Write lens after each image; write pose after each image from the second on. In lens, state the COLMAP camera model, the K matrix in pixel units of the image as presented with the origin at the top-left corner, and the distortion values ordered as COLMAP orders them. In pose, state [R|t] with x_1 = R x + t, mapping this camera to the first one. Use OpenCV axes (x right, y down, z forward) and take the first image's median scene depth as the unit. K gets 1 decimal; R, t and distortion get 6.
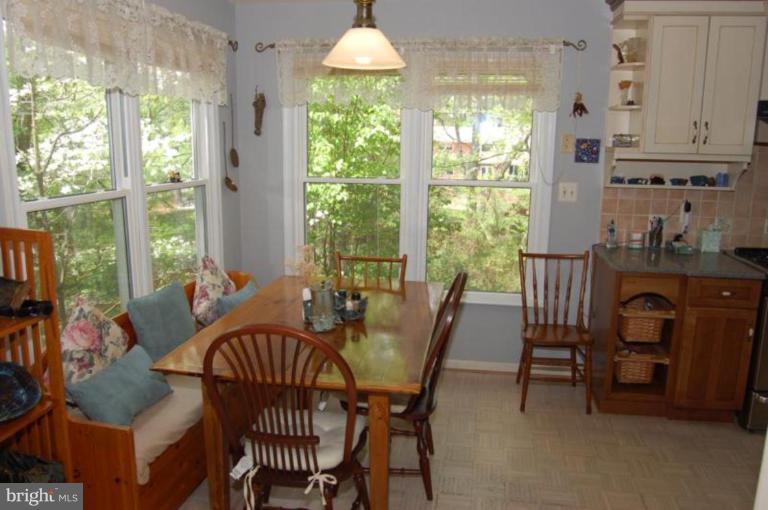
lens RADIAL K [[605.6, 0, 386.8], [0, 605.6, 265.5], [0, 0, 1]] dist [-0.072351, 0.013852]
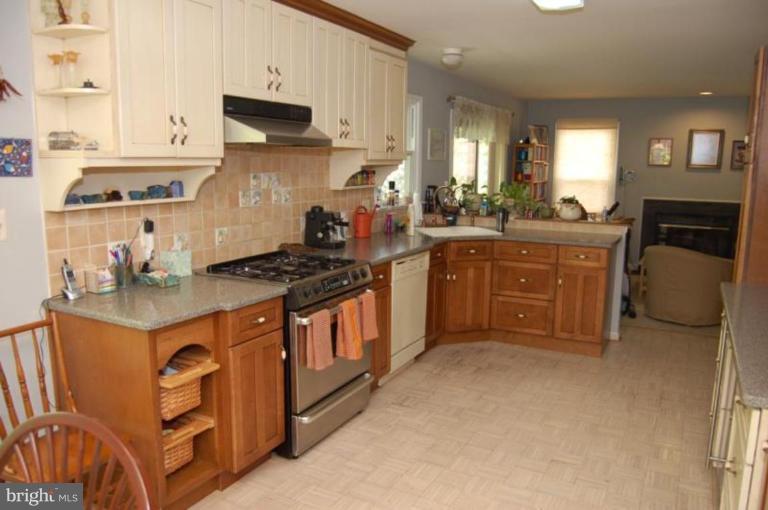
lens RADIAL K [[605.6, 0, 386.8], [0, 605.6, 265.5], [0, 0, 1]] dist [-0.072351, 0.013852]
pose [[0.303288, -0.172668, 0.937125, -0.147368], [0.179194, 0.976235, 0.121880, -0.088065], [-0.935899, 0.130962, 0.327021, 0.458309]]
